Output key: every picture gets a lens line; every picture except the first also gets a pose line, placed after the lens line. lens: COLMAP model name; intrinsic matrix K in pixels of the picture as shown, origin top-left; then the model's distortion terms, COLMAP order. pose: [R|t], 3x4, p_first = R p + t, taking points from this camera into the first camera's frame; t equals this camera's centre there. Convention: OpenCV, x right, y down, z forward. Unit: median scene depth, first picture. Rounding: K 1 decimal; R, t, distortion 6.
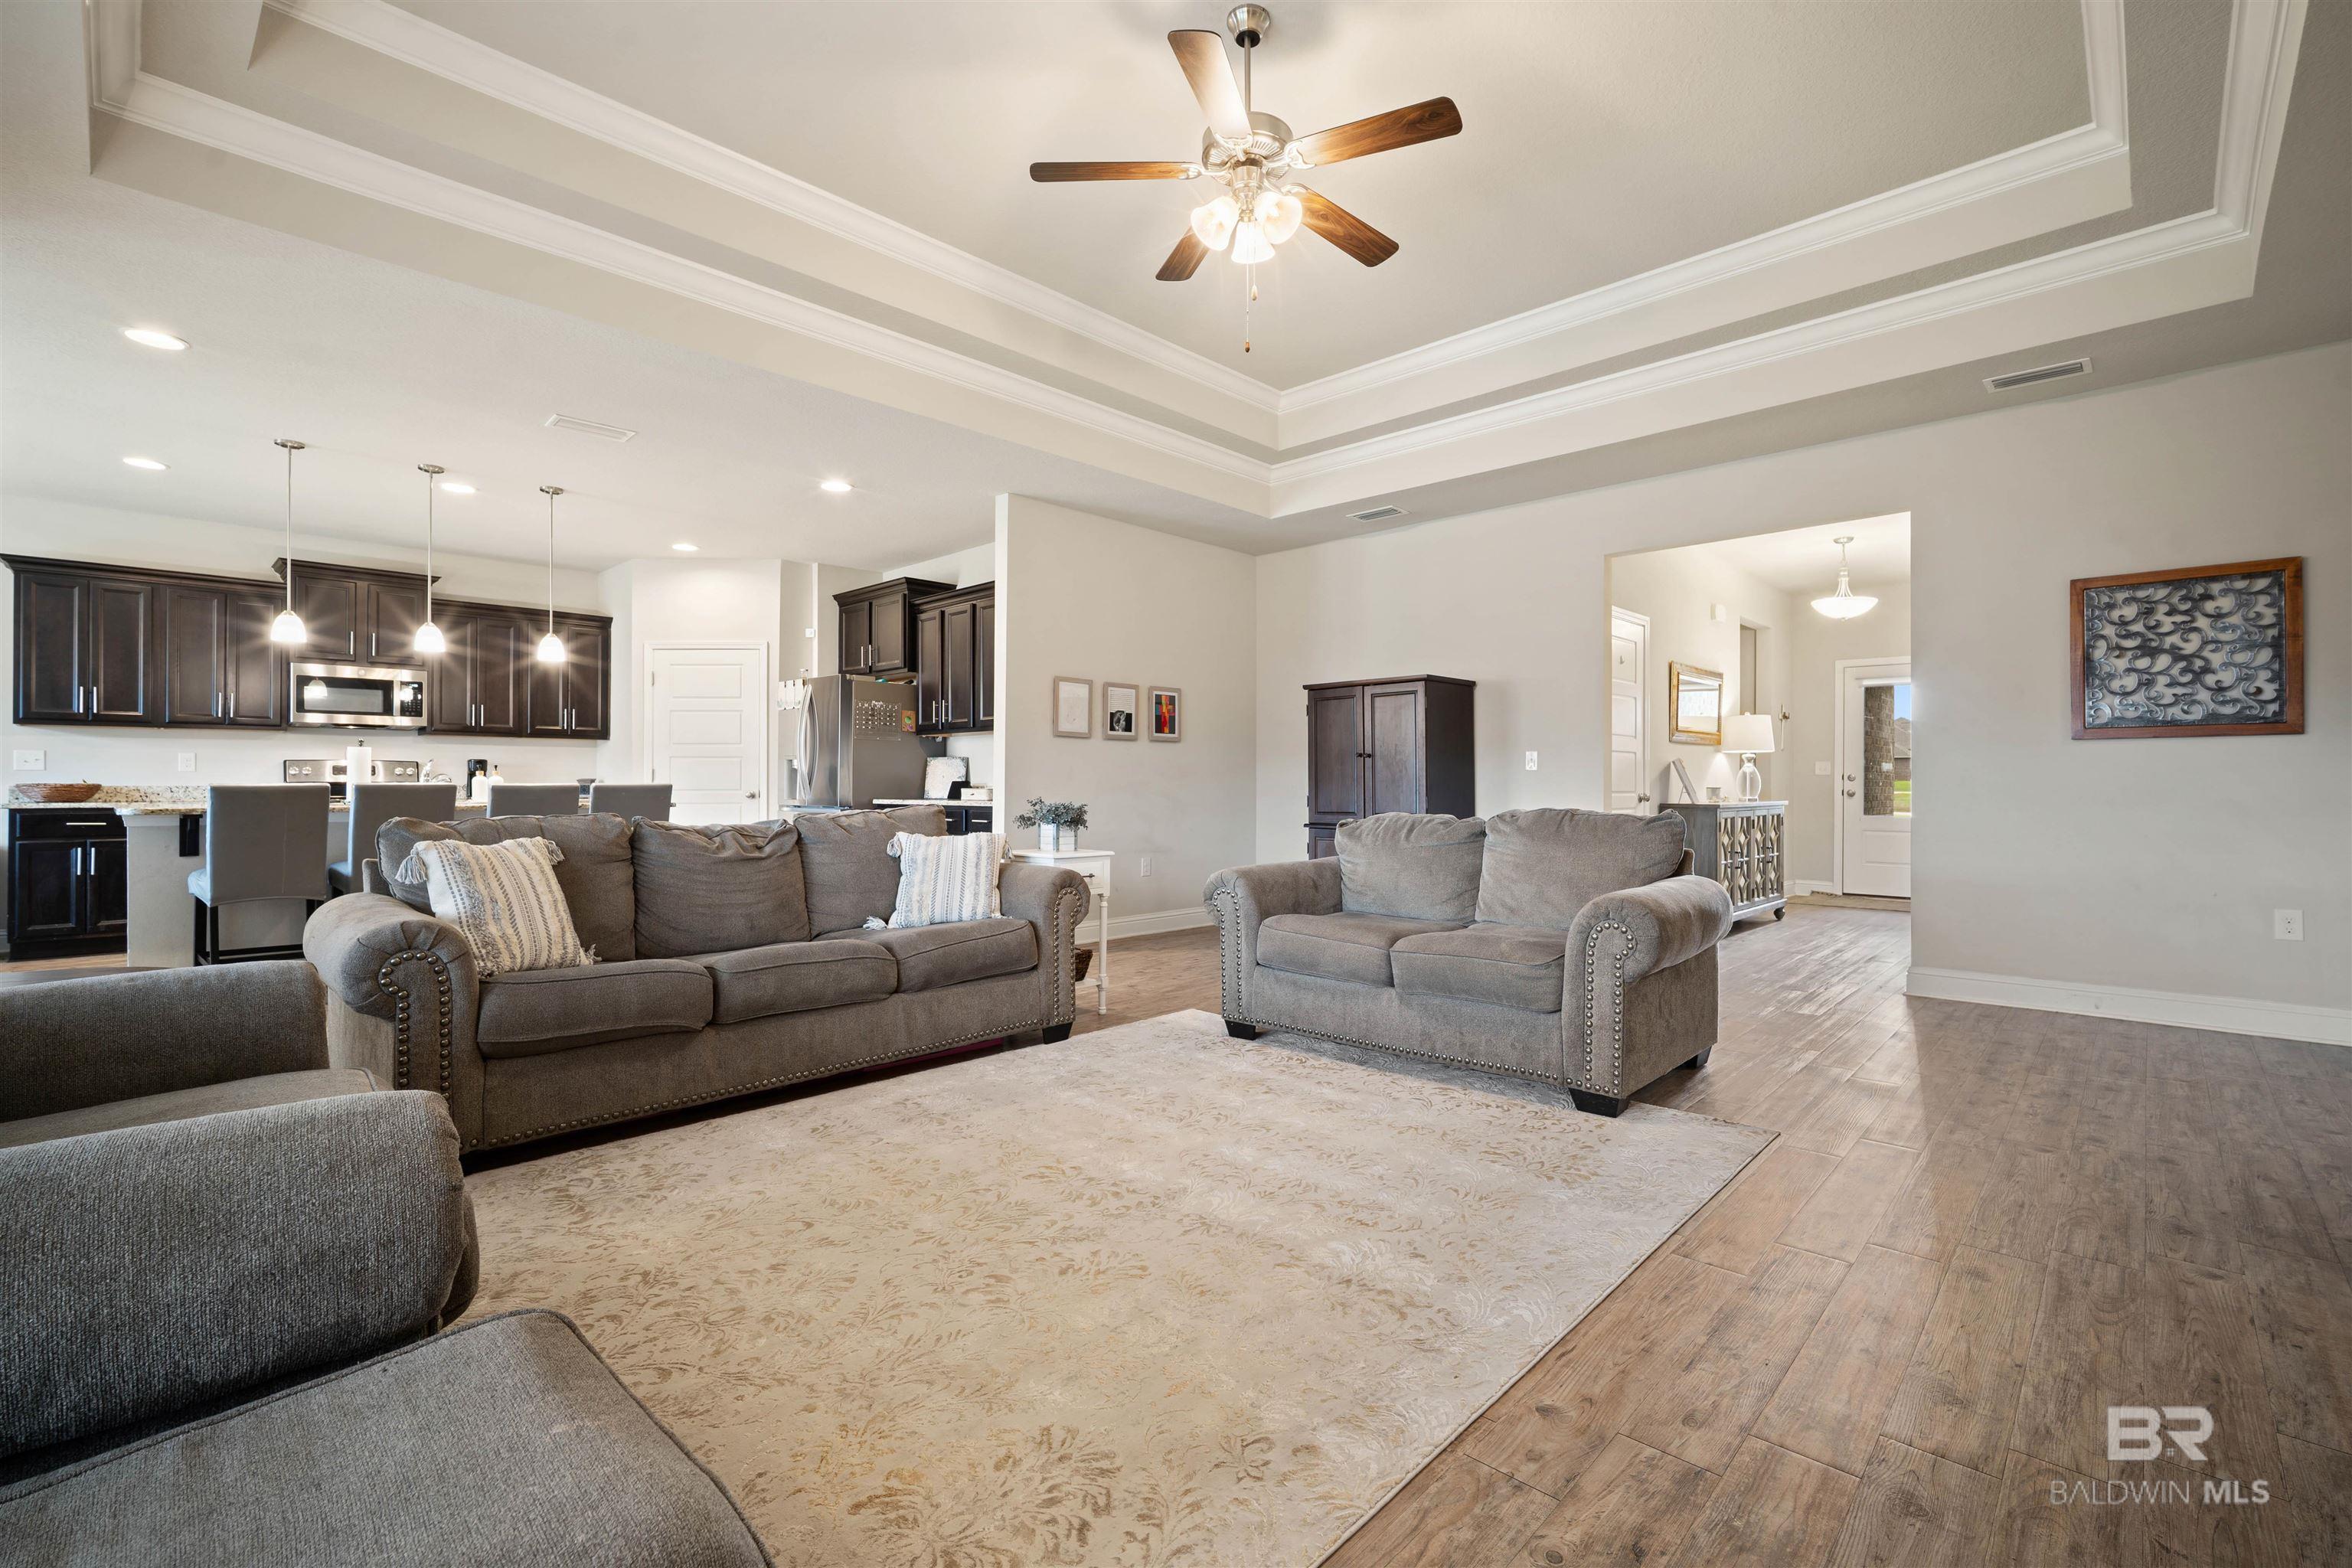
lens RADIAL K [[1029.3, 0, 1179.5], [0, 1029.3, 777.7], [0, 0, 1]] dist [-0.002875, -0.000192]
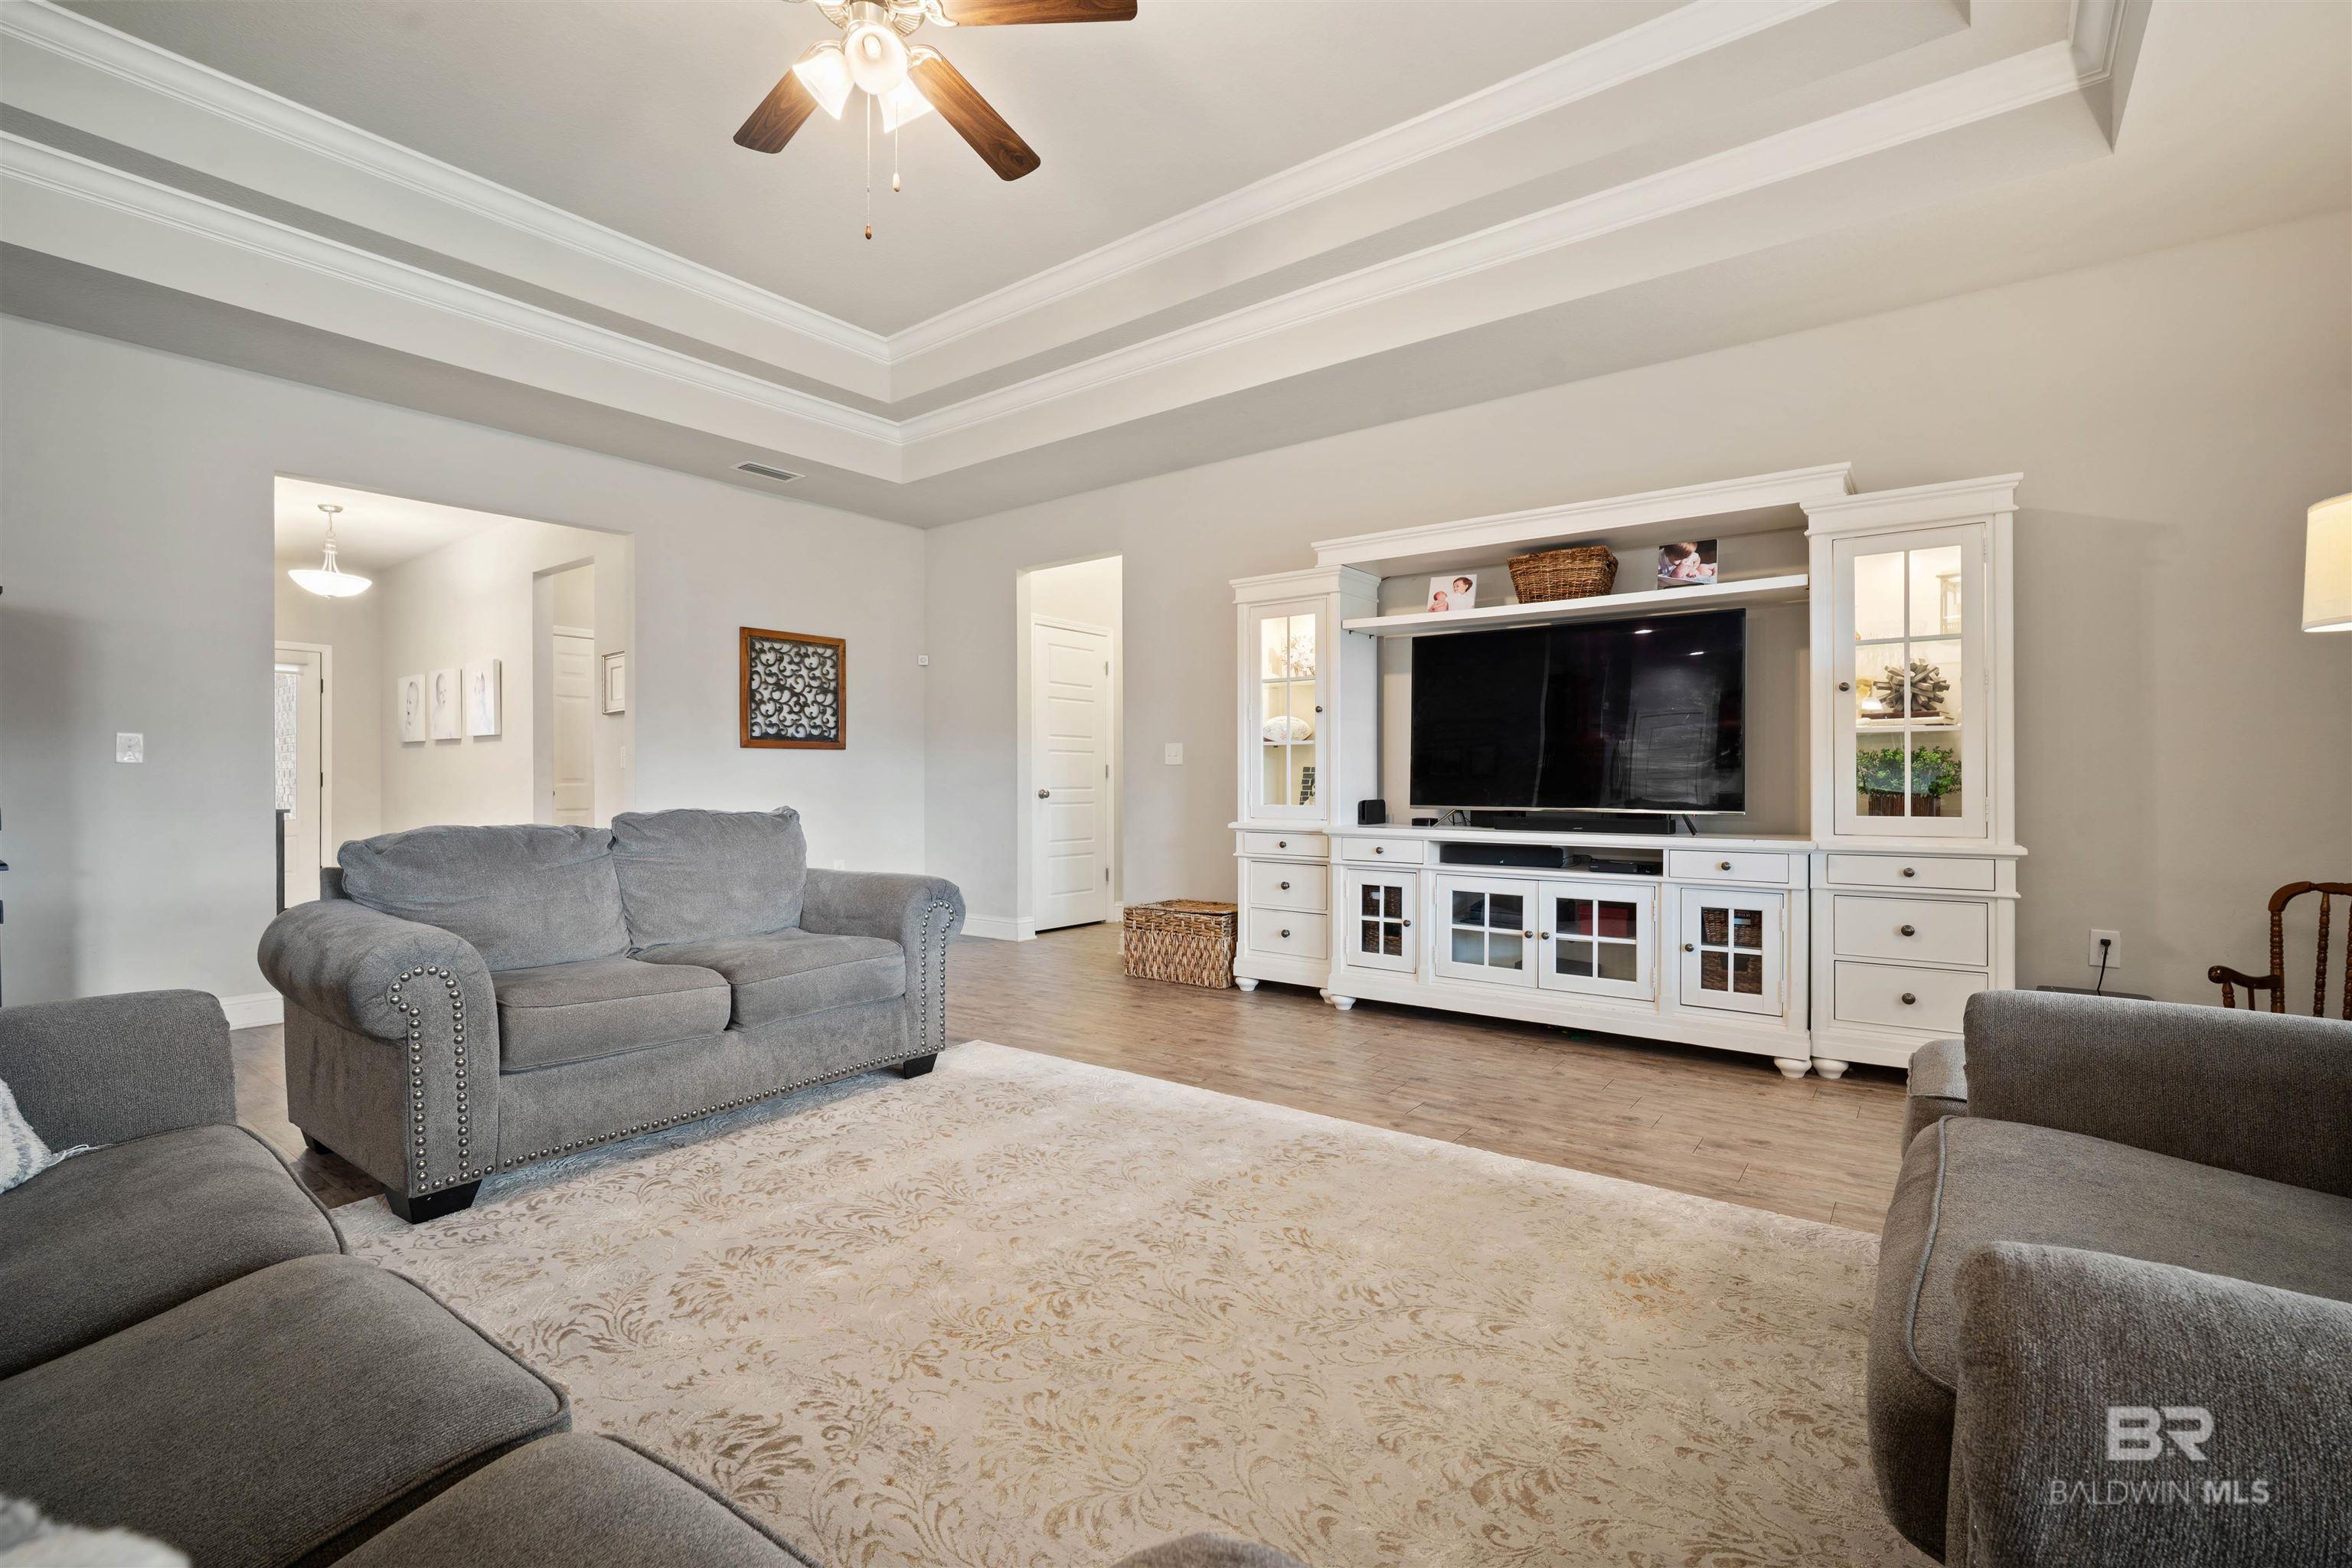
lens RADIAL K [[1040.9, 0, 1184.6], [0, 1040.9, 785.5], [0, 0, 1]] dist [-0.010751, -0.000086]
pose [[-0.122682, -0.007676, 0.992416, -0.572562], [-0.003195, 0.999968, 0.007339, 0.000286], [-0.992441, -0.002270, -0.122703, 0.643191]]
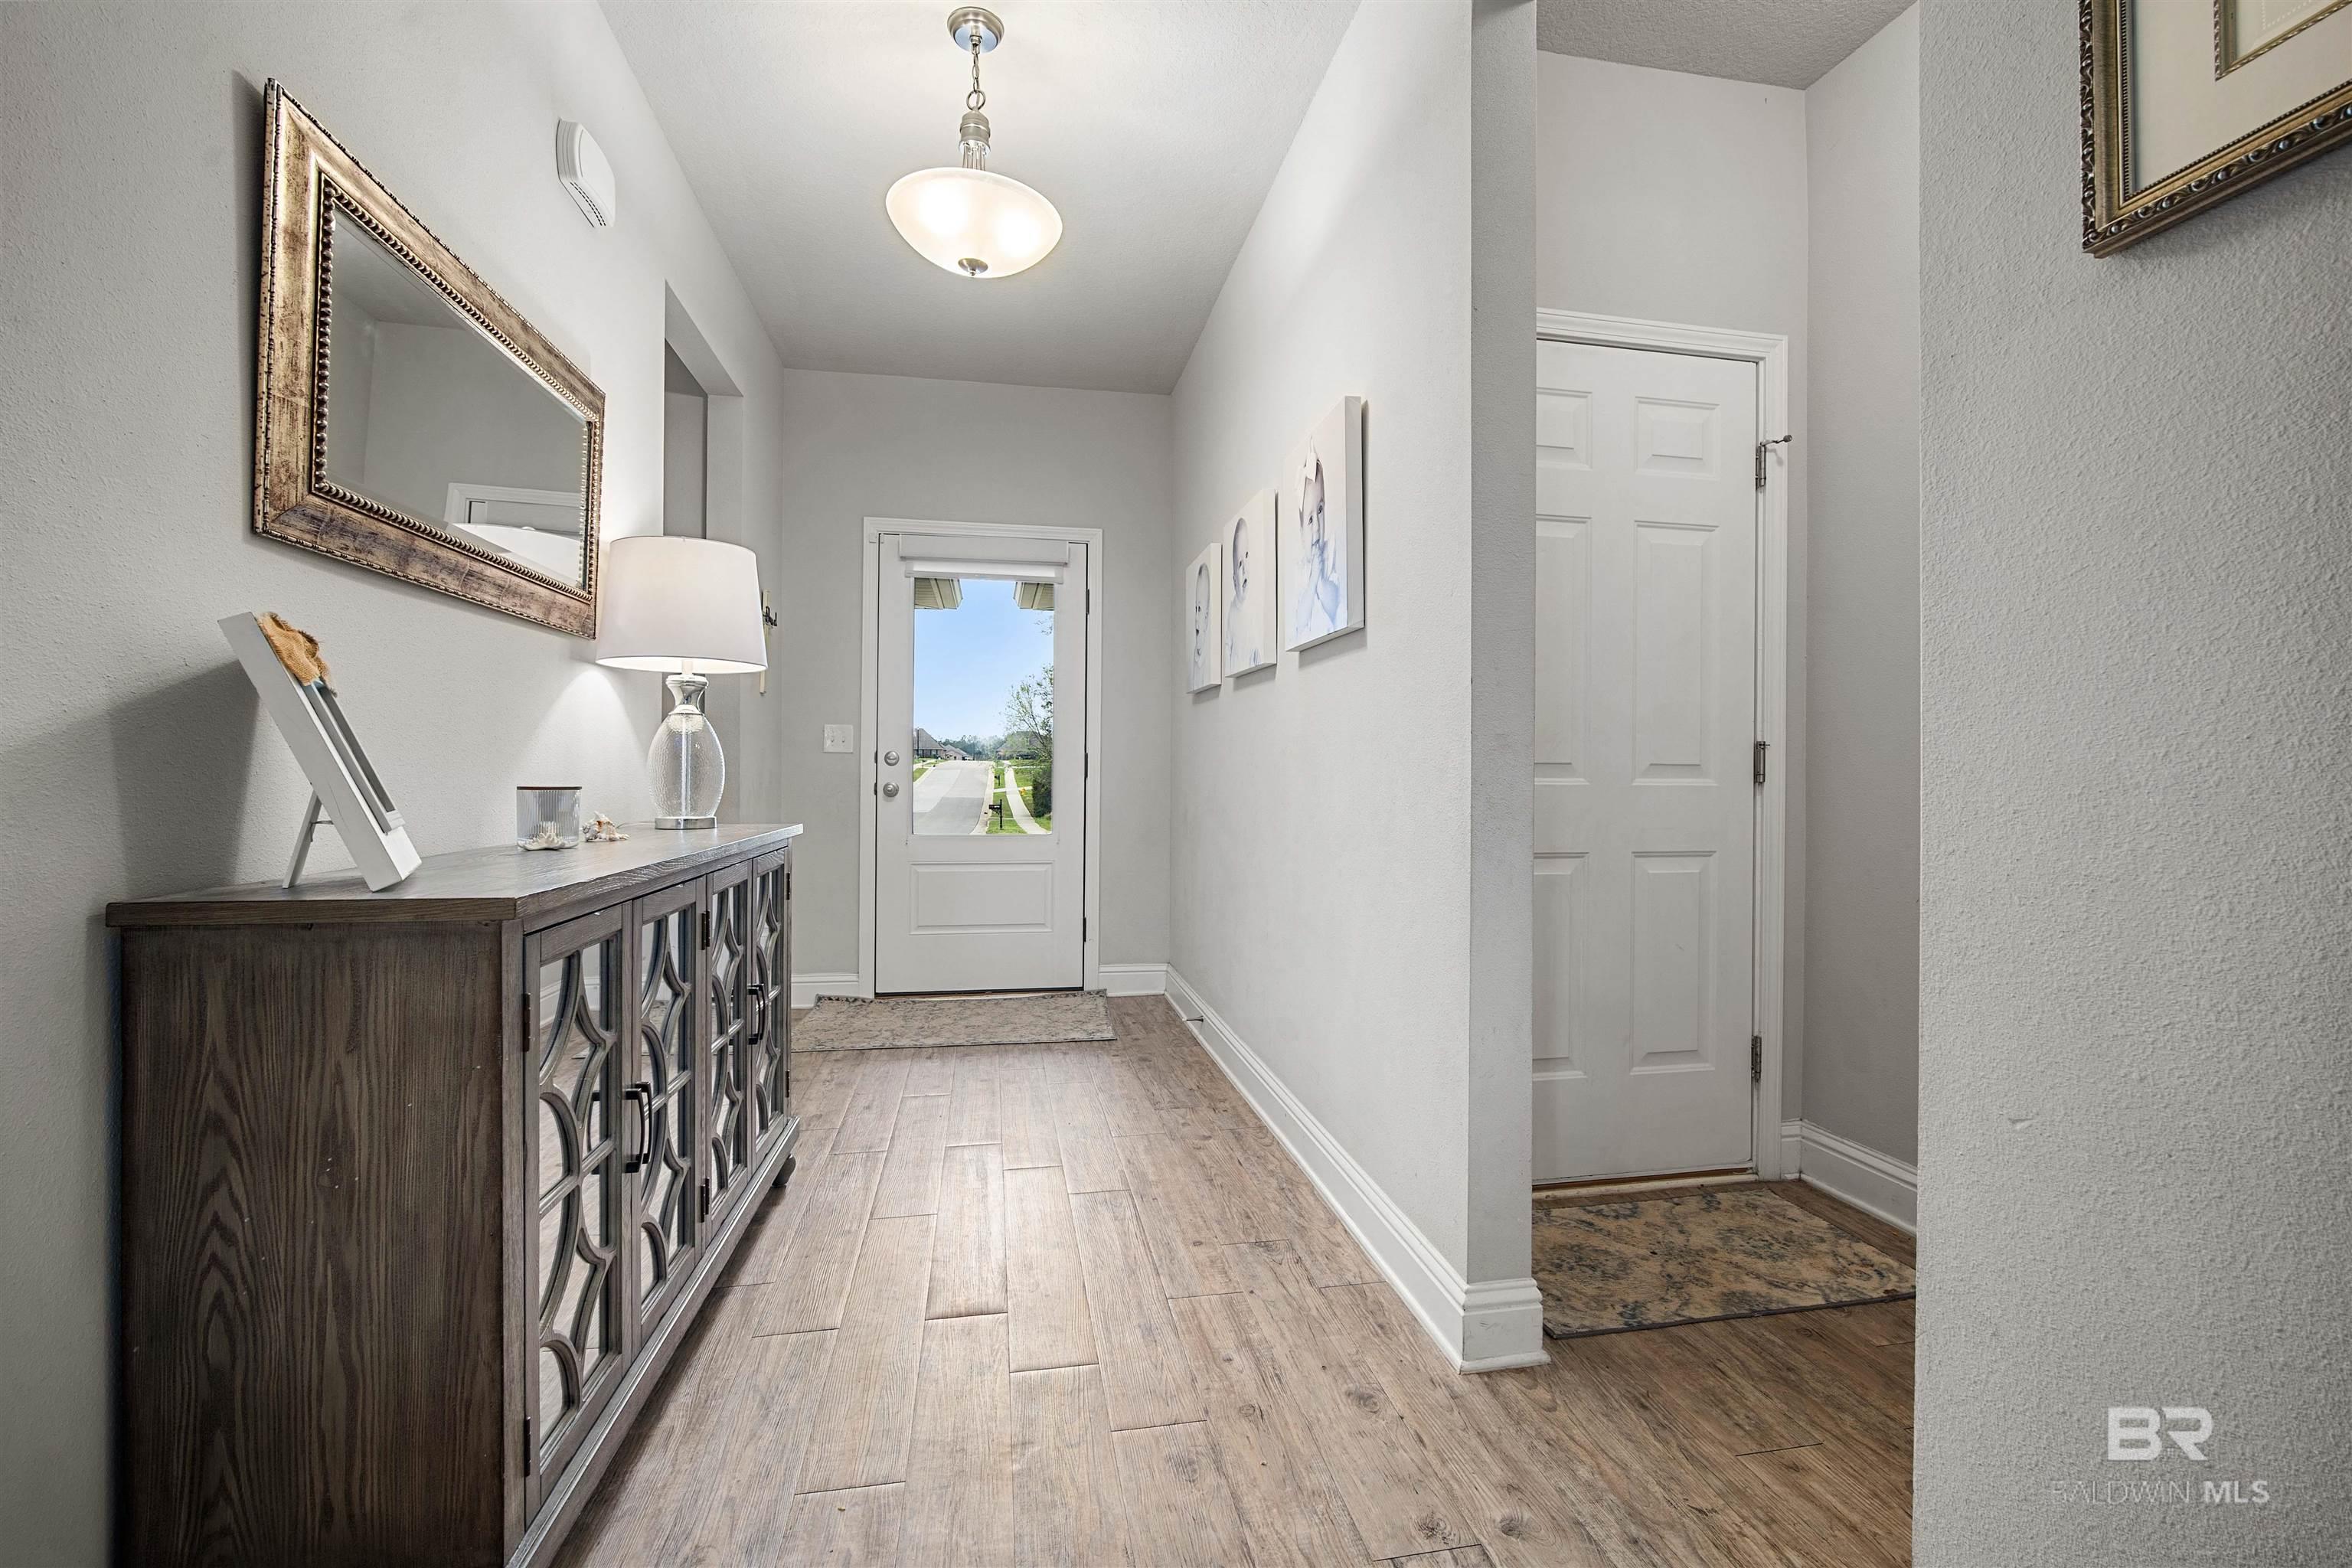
lens RADIAL K [[1049.5, 0, 1186.3], [0, 1049.5, 763.5], [0, 0, 1]] dist [-0.002698, -0.000188]
pose [[0.578201, 0.005494, 0.815876, 0.707565], [-0.001897, 0.999984, -0.005390, 0.010974], [-0.815892, 0.001568, 0.578202, 1.283906]]
